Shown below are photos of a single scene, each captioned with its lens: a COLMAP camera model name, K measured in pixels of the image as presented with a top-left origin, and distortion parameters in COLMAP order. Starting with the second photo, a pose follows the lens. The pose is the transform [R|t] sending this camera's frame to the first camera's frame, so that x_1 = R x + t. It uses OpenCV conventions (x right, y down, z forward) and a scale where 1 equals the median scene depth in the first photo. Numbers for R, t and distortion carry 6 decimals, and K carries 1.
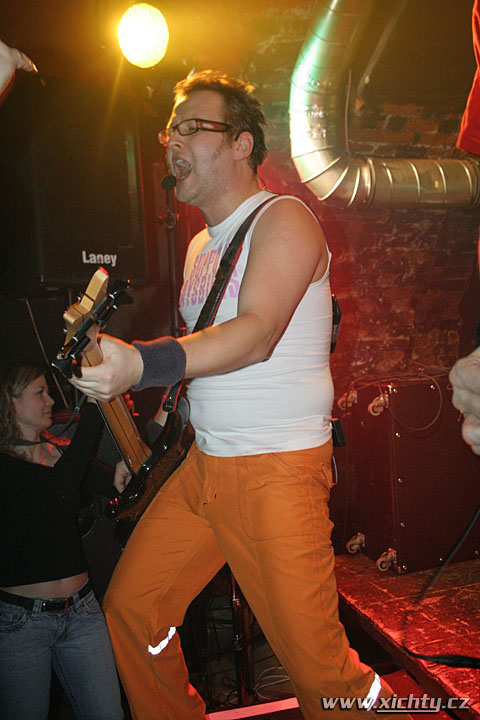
lens RADIAL K [[729.3, 0, 240.0], [0, 729.3, 360.0], [0, 0, 1]] dist [-0.015666, 0.000000]
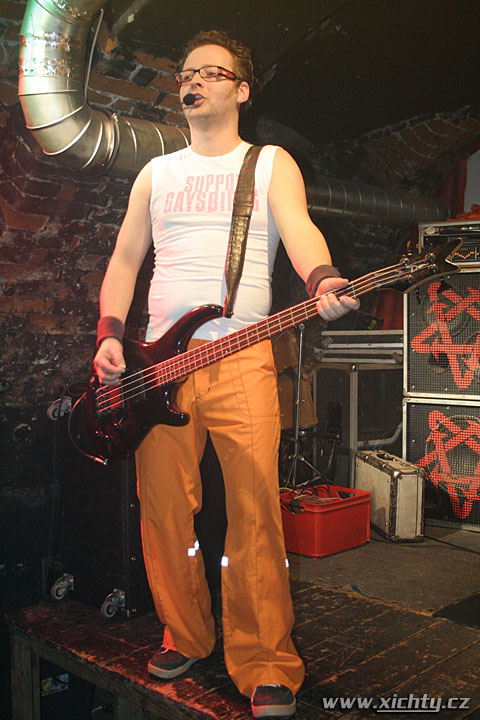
lens RADIAL K [[905.0, 0, 238.7], [0, 905.0, 356.7], [0, 0, 1]] dist [0.037525, 0.000000]
pose [[0.875865, 0.042238, 0.480703, -0.169413], [-0.041181, 0.999070, -0.012752, 0.003415], [-0.480795, -0.008627, 0.876791, 0.033000]]
